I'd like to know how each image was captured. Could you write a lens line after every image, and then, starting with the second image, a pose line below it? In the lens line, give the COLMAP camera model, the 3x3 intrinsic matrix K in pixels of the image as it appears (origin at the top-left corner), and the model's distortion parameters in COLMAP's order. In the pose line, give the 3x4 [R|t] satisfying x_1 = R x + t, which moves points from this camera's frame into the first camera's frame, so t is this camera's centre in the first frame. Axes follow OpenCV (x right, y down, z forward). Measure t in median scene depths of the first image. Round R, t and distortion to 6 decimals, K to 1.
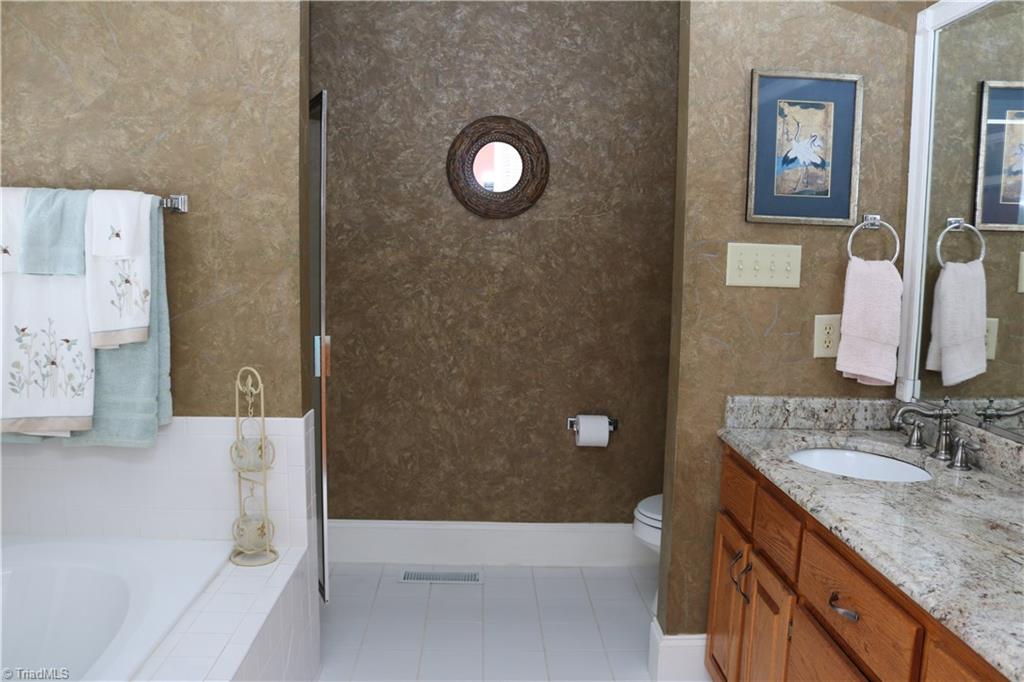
lens RADIAL K [[842.0, 0, 512.0], [0, 842.0, 341.0], [0, 0, 1]] dist [-0.158102, 0.129913]
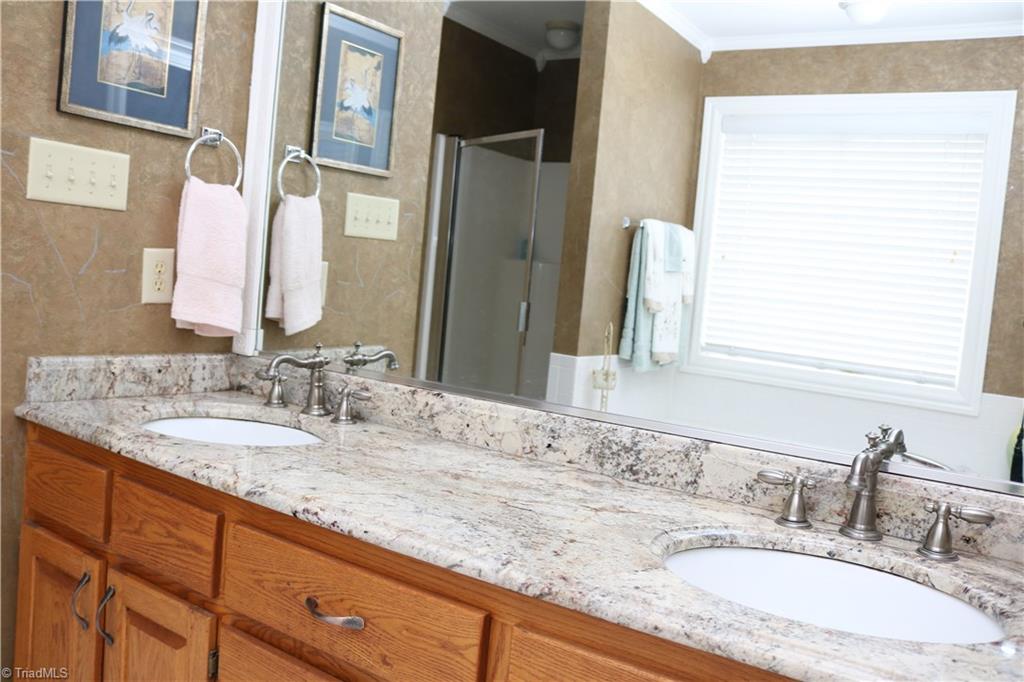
lens RADIAL K [[842.0, 0, 512.0], [0, 842.0, 341.0], [0, 0, 1]] dist [-0.158102, 0.129913]
pose [[0.575887, -0.032210, 0.816895, -0.064542], [0.014070, 0.999466, 0.029490, 0.038619], [-0.817408, -0.005489, 0.576032, 0.283447]]
